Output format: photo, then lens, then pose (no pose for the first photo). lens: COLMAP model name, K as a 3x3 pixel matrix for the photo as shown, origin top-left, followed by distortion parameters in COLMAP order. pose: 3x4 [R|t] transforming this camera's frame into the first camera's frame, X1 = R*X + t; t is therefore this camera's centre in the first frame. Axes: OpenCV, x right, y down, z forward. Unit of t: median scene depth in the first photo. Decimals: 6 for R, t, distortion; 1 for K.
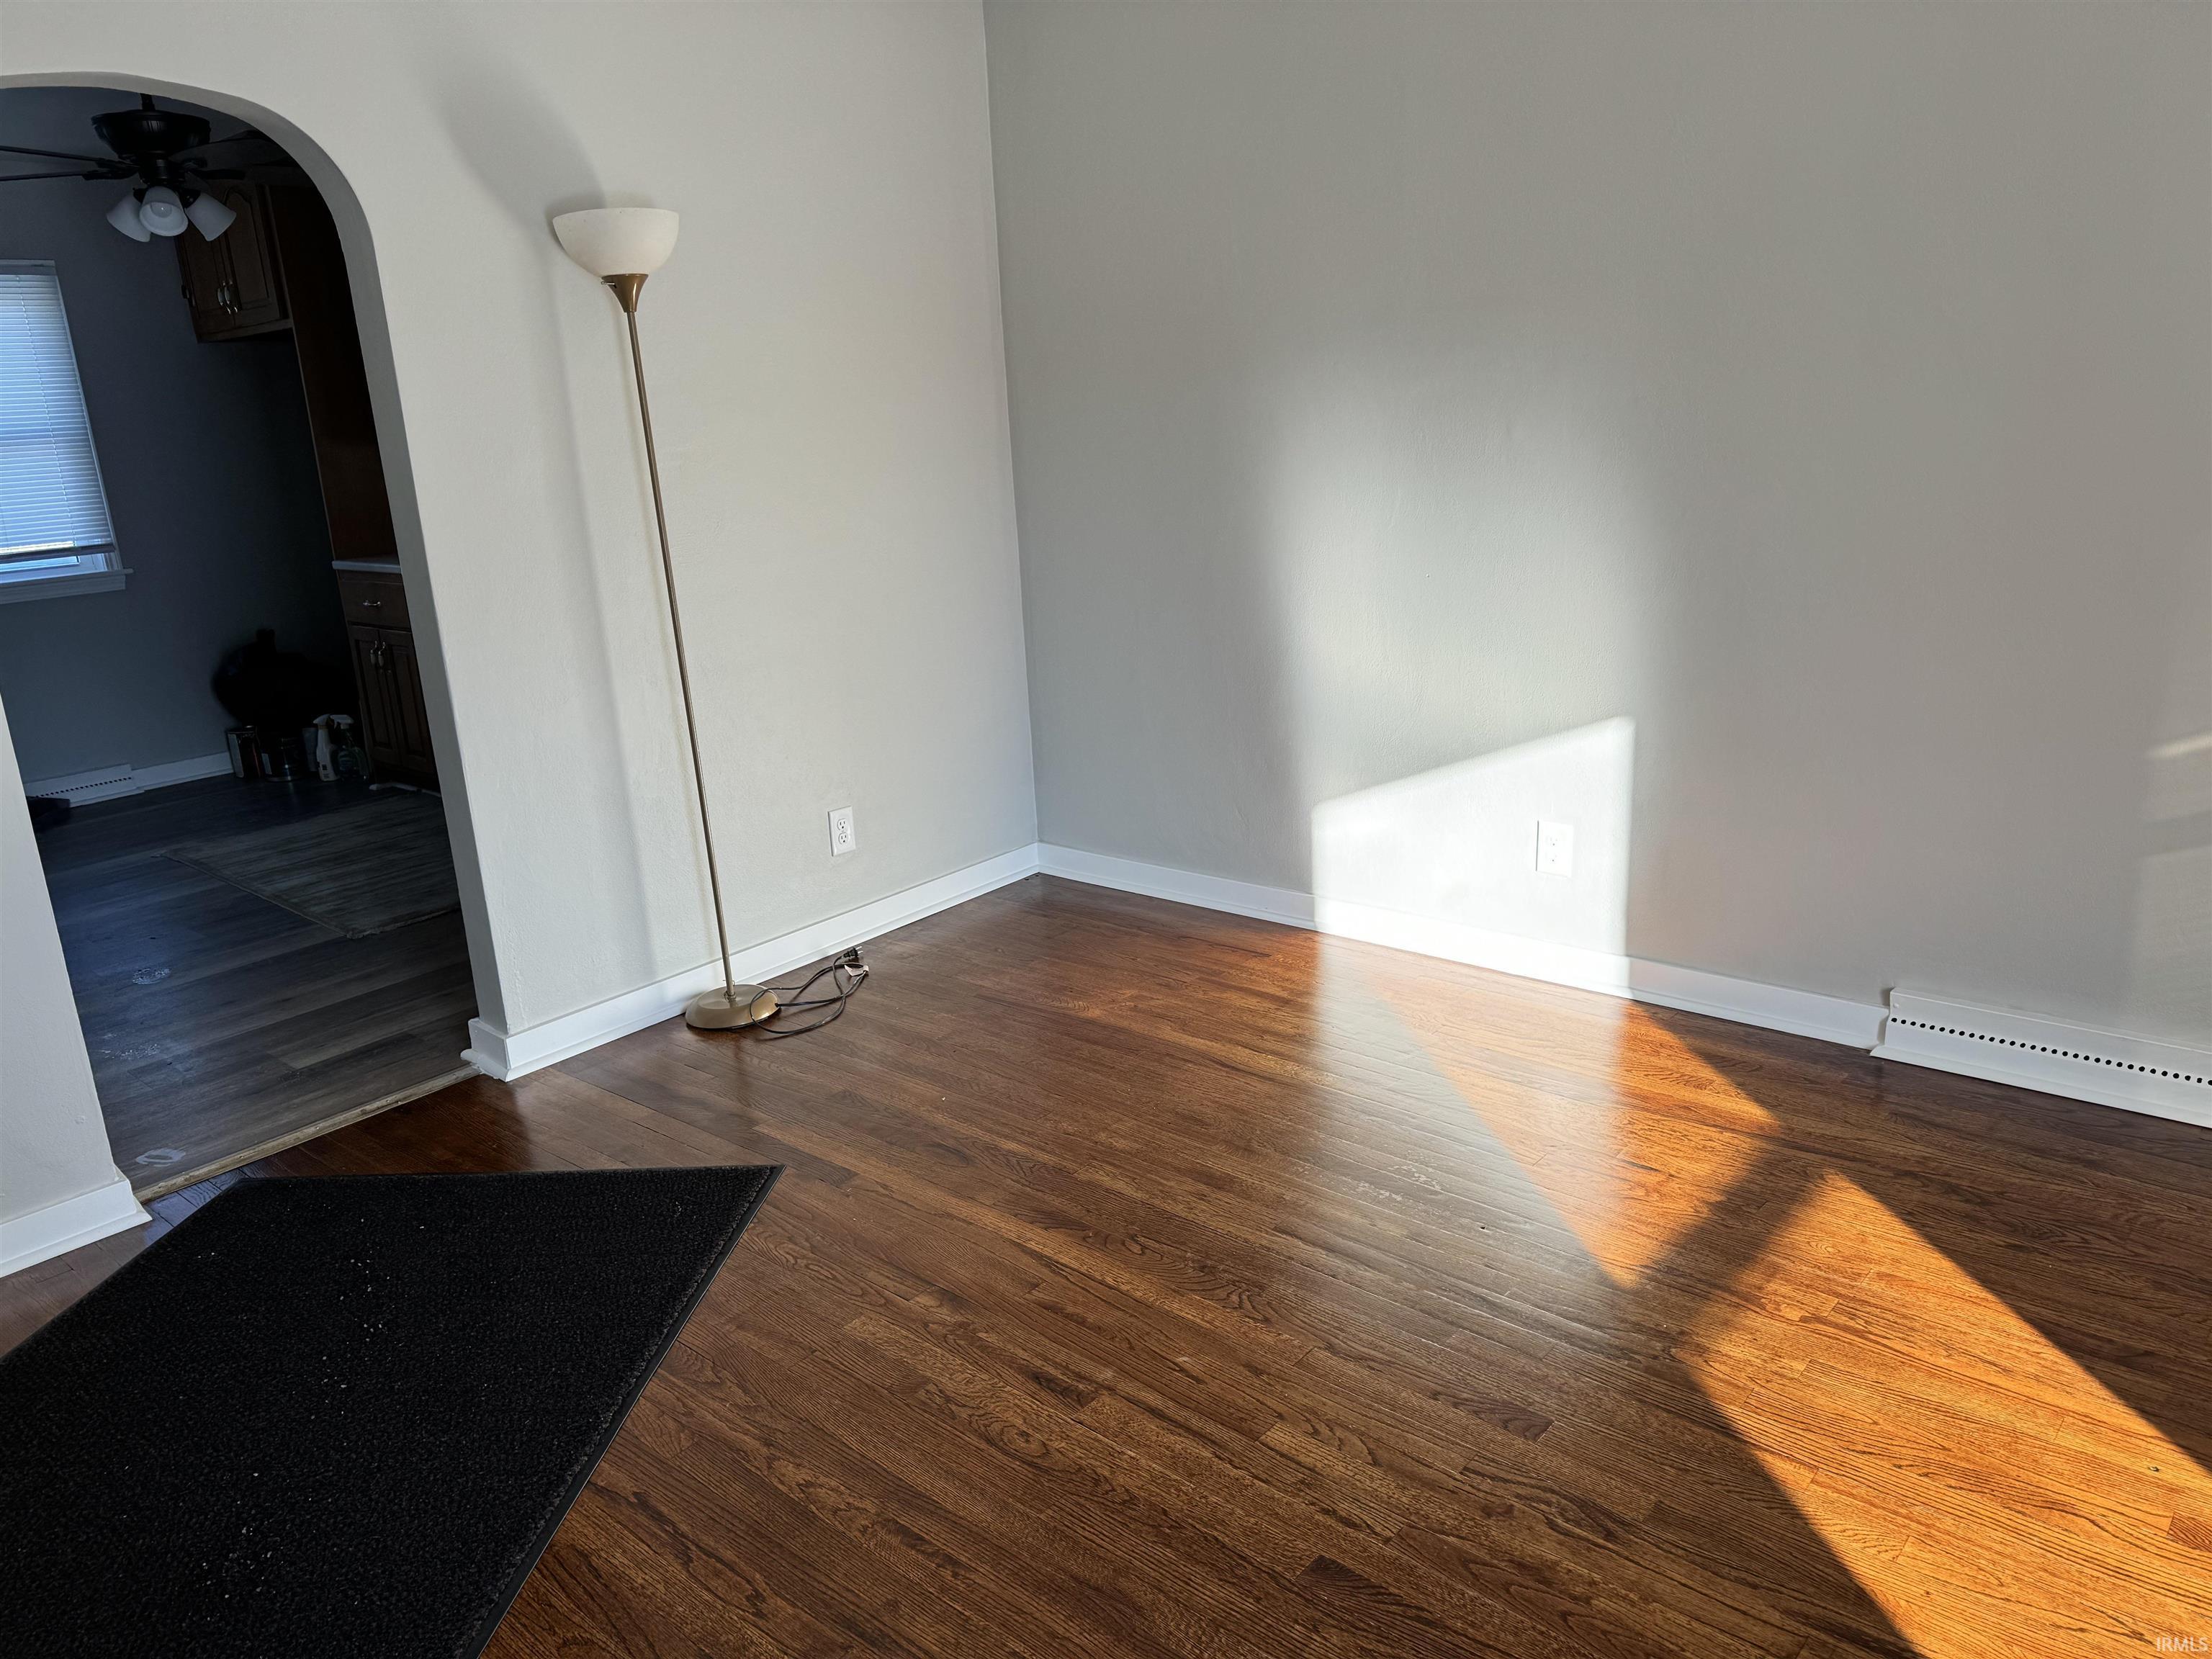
lens RADIAL K [[1578.6, 0, 1106.0], [0, 1578.6, 829.5], [0, 0, 1]] dist [0.010510, -0.002454]
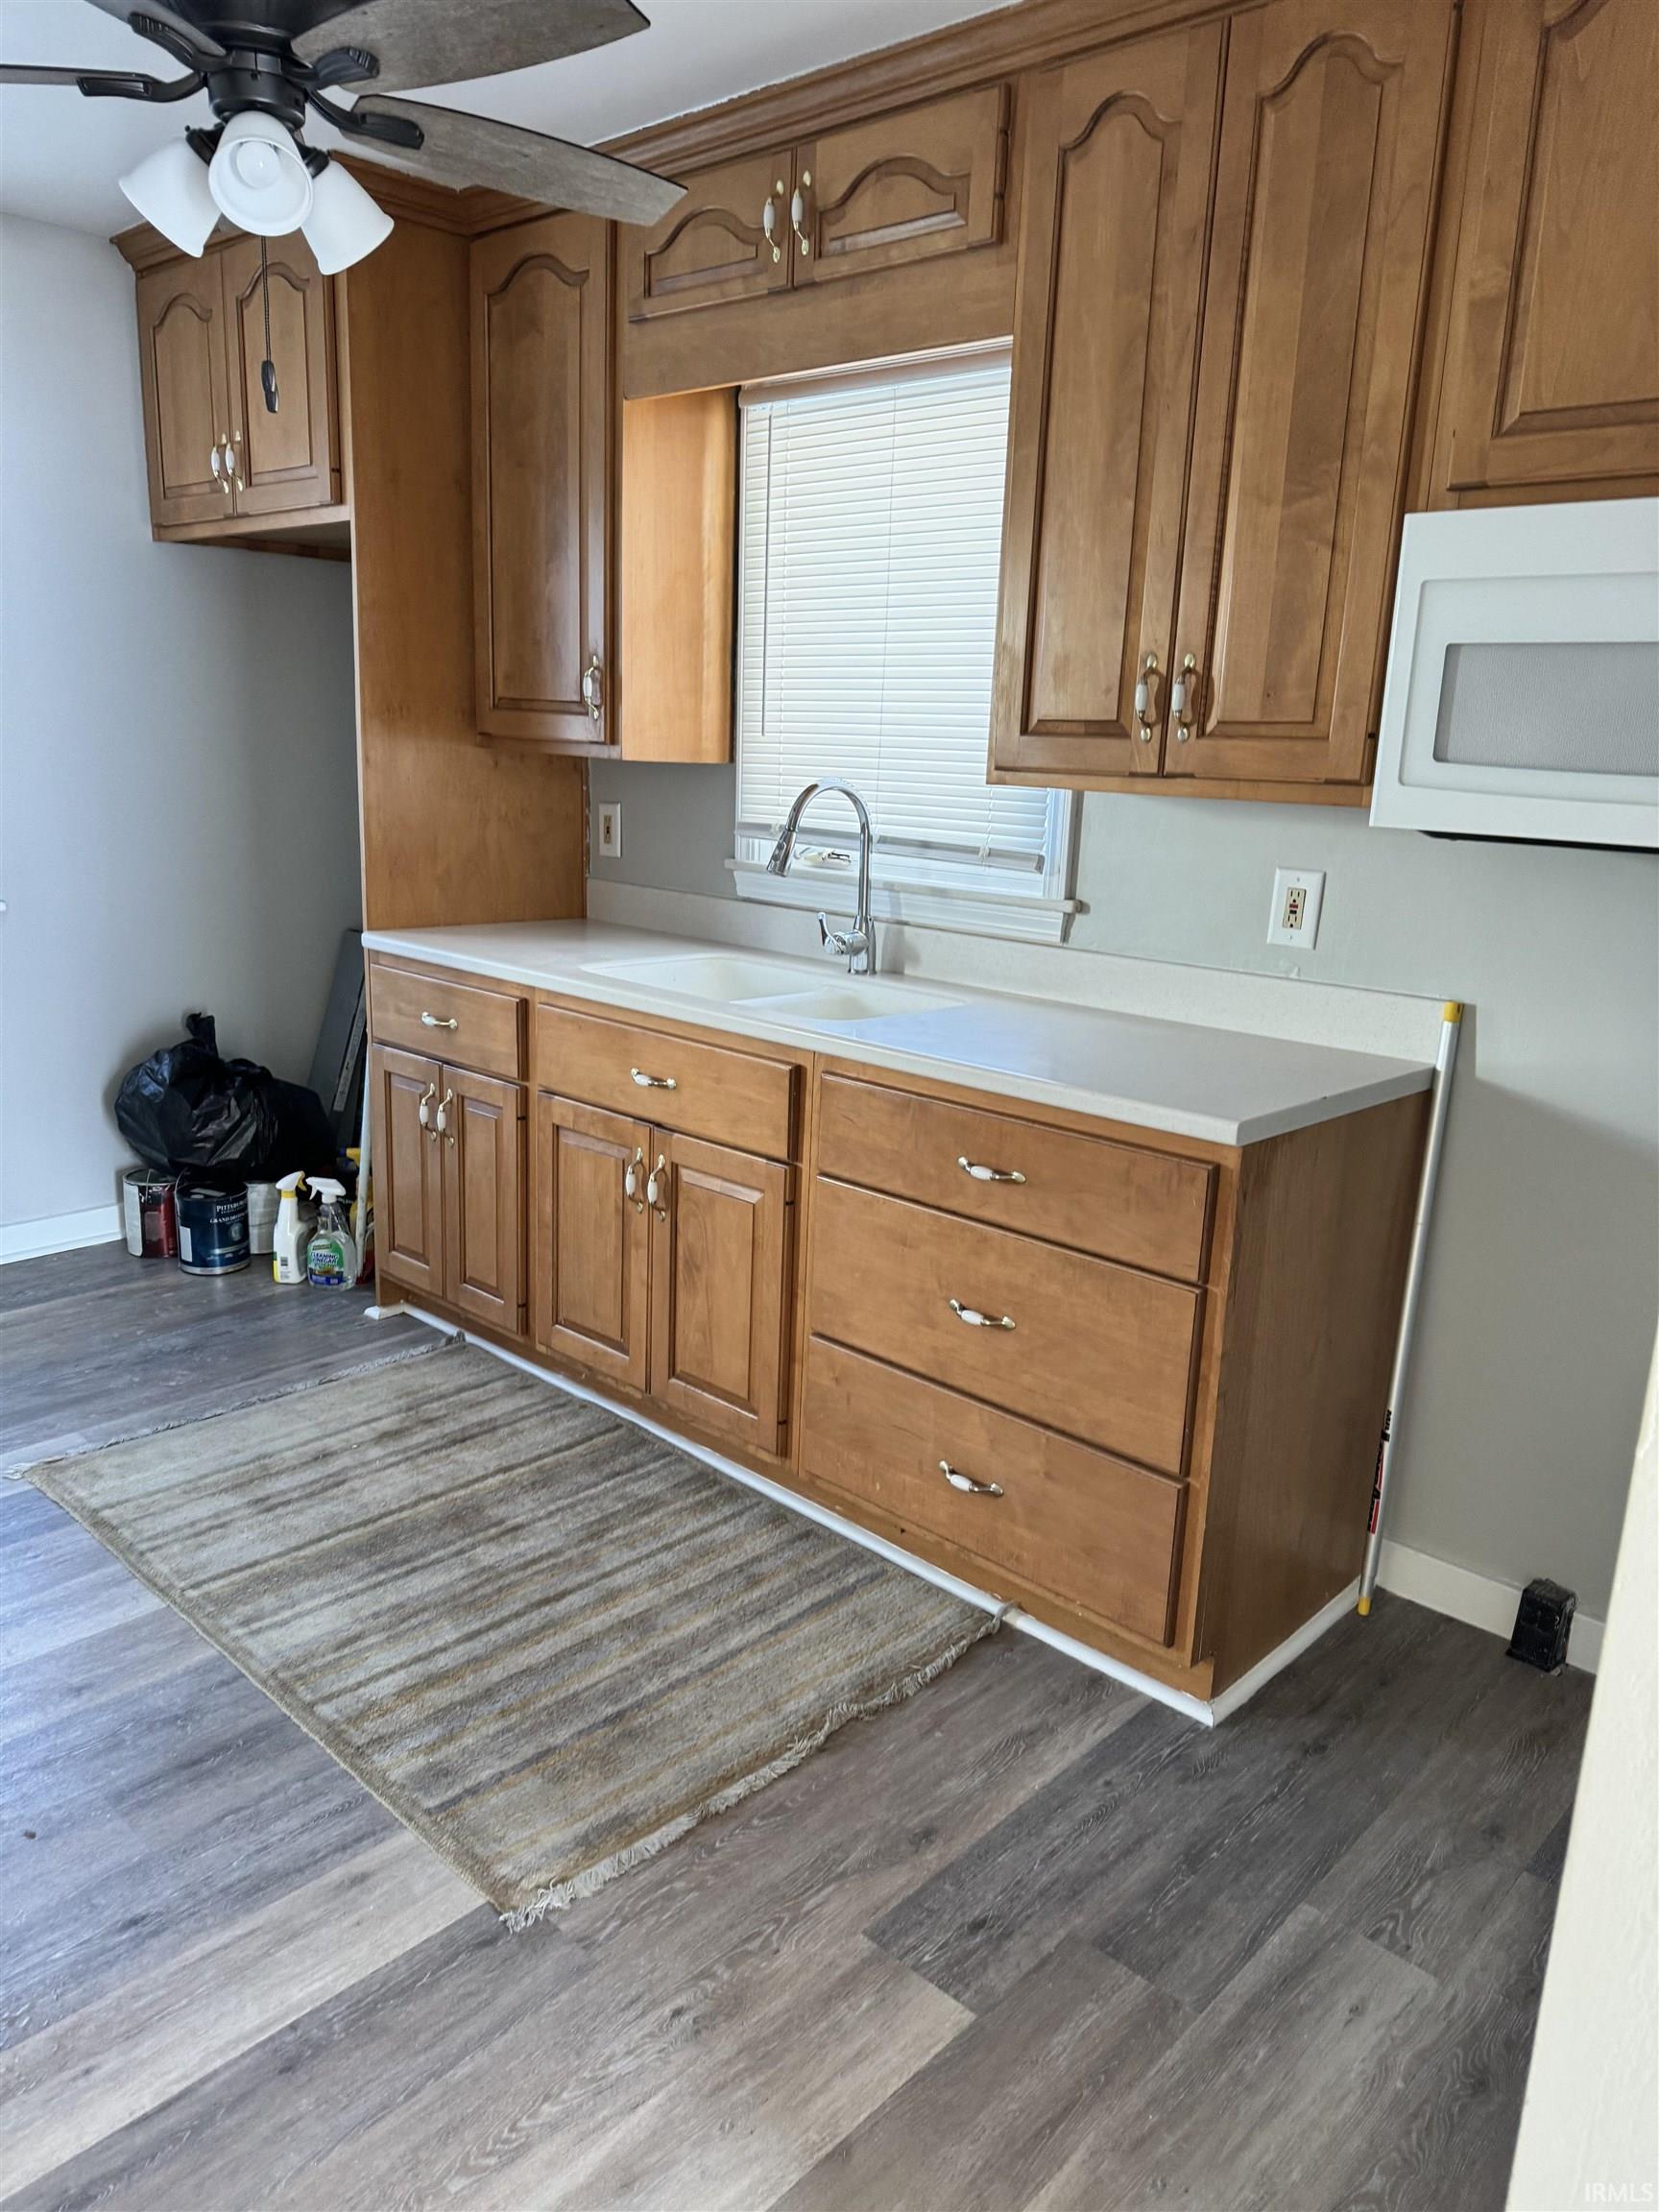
lens RADIAL K [[1601.0, 0, 829.5], [0, 1601.0, 1106.0], [0, 0, 1]] dist [0.059663, -0.063520]
pose [[0.995785, 0.088452, -0.024277, -0.638664], [-0.089132, 0.995612, -0.028491, -0.224930], [0.021650, 0.030535, 0.999299, 0.901616]]
